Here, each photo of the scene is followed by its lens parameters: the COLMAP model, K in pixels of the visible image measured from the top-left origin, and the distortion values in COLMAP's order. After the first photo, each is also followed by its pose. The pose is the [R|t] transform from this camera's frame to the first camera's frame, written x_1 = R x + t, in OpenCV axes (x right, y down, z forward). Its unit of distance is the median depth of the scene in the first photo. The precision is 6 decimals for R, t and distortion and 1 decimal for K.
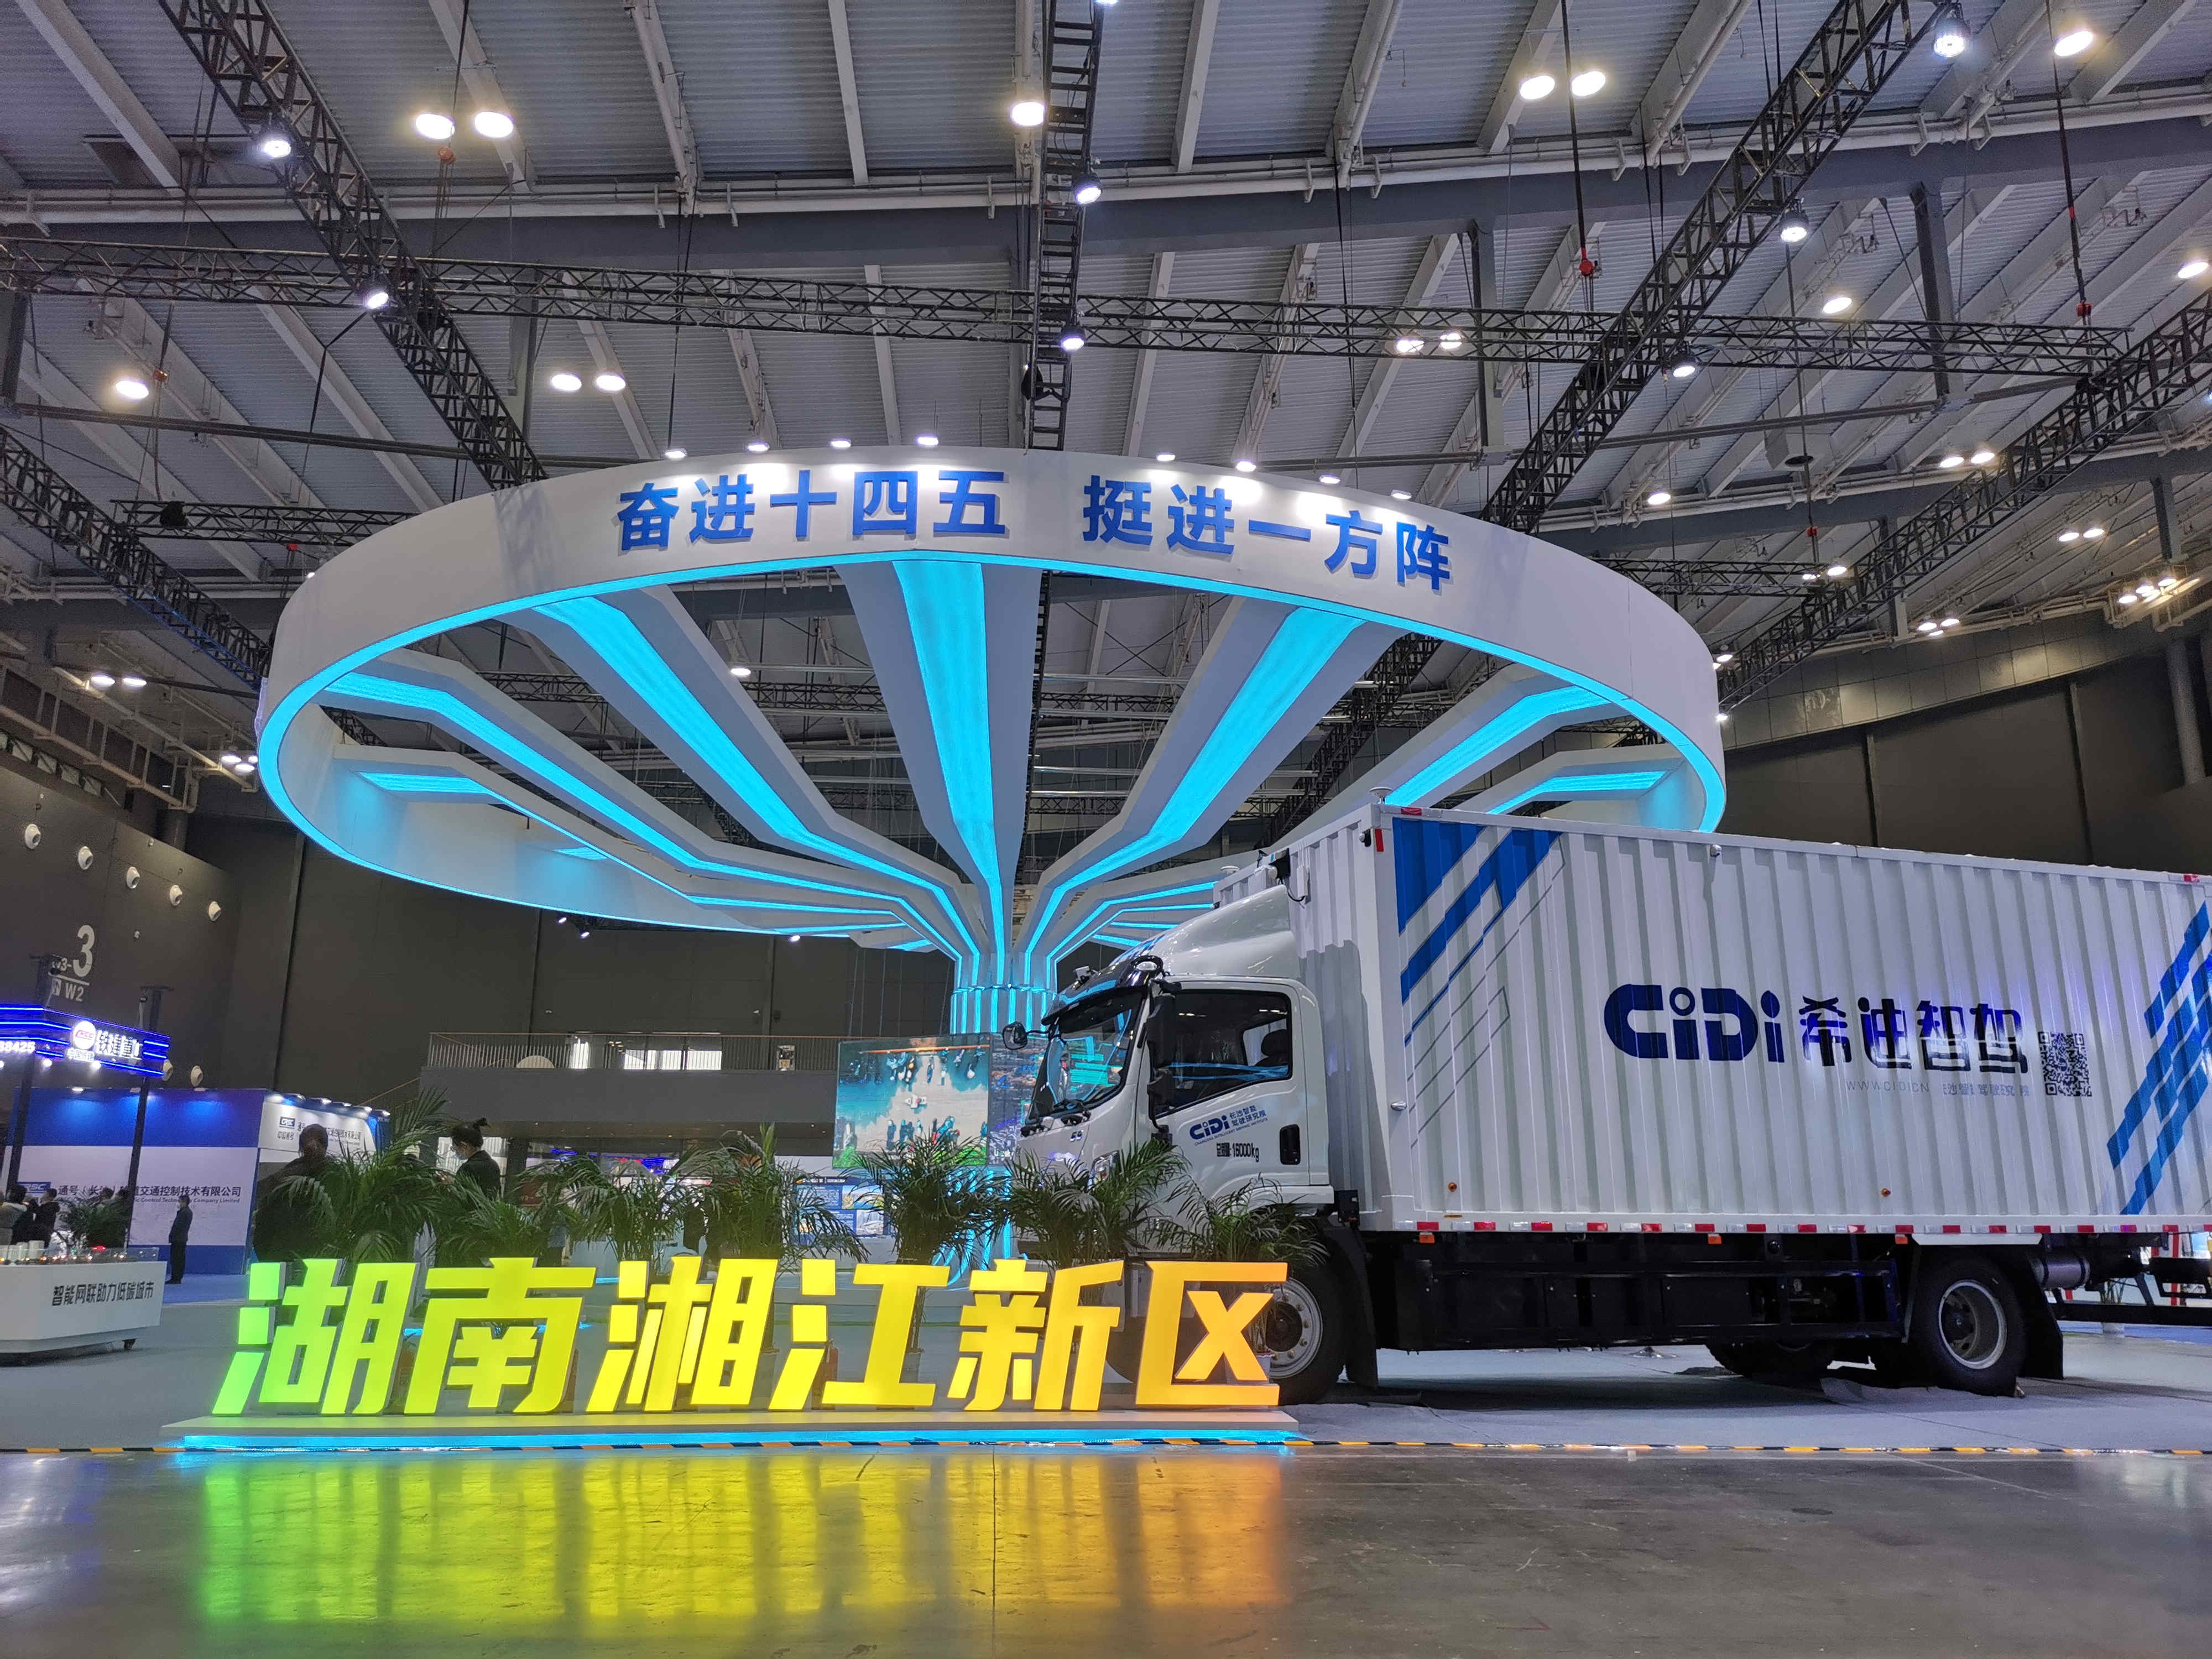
lens RADIAL K [[1644.5, 0, 1106.0], [0, 1644.5, 829.5], [0, 0, 1]] dist [0.083764, -0.139089]
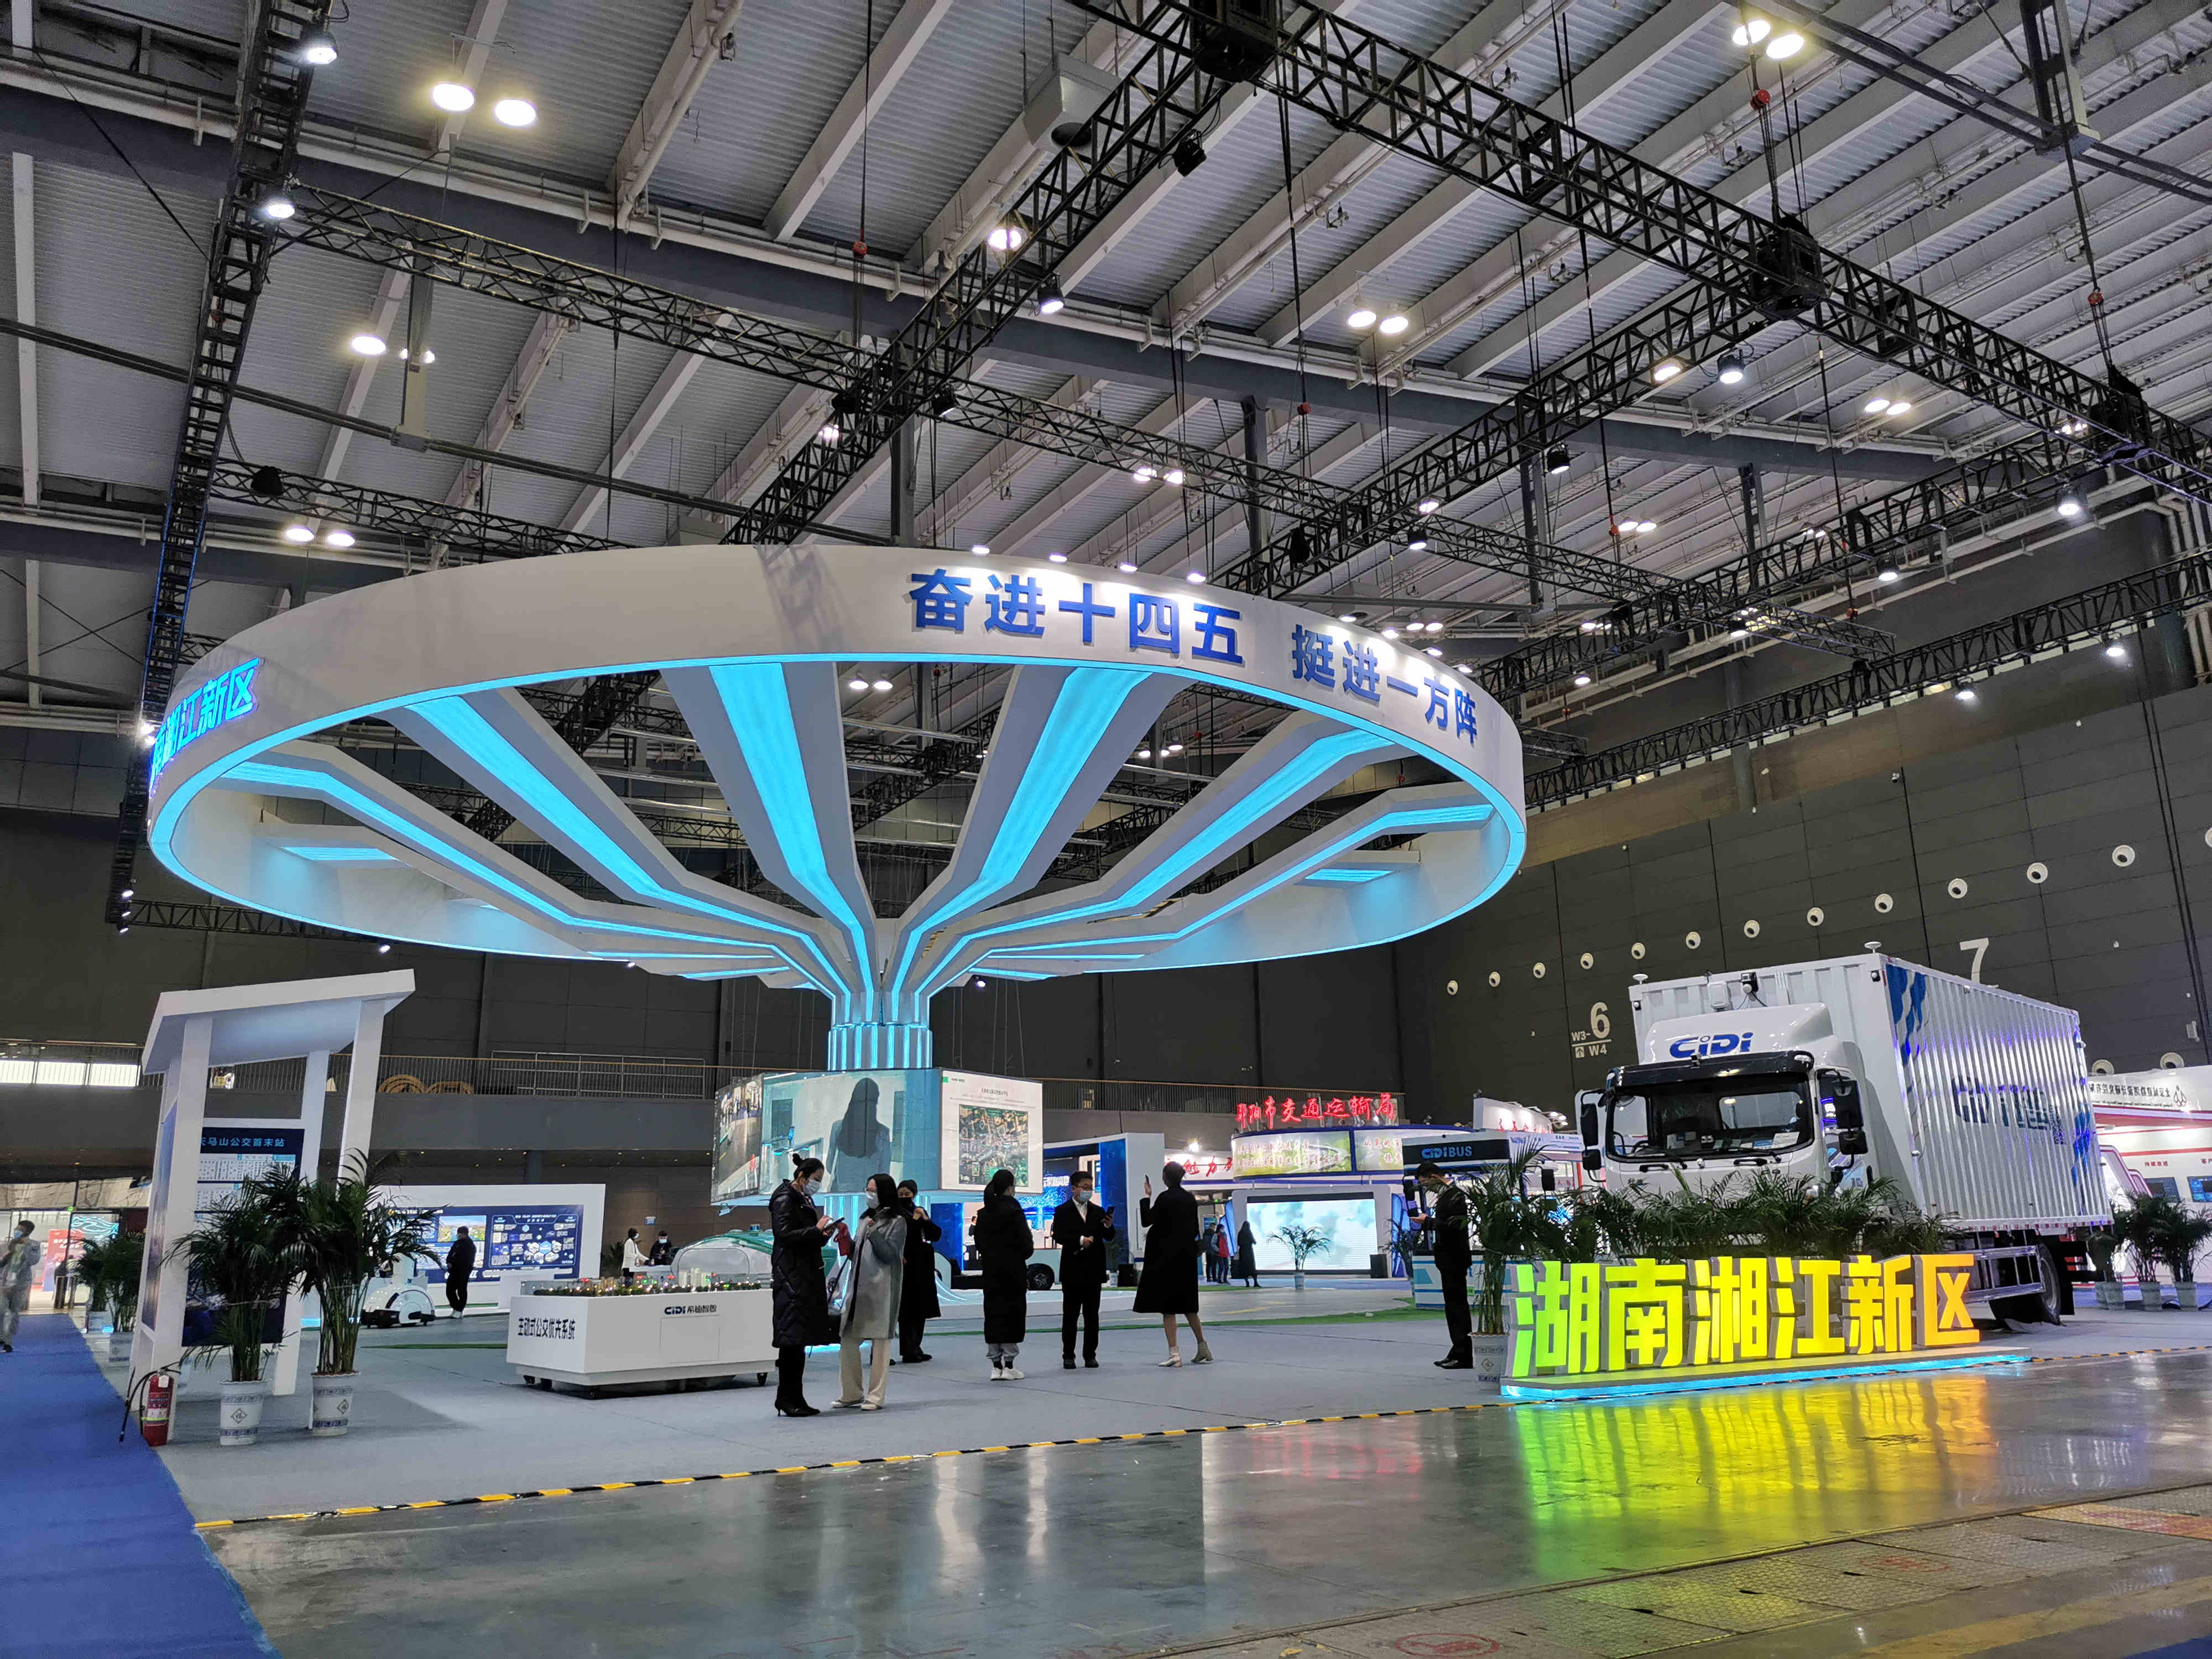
lens RADIAL K [[1644.5, 0, 1106.0], [0, 1644.5, 829.5], [0, 0, 1]] dist [0.083764, -0.139089]
pose [[0.889706, 0.093396, 0.446878, -0.671664], [-0.086649, 0.995604, -0.035565, -0.007979], [-0.448235, -0.007079, 0.893888, -0.028009]]
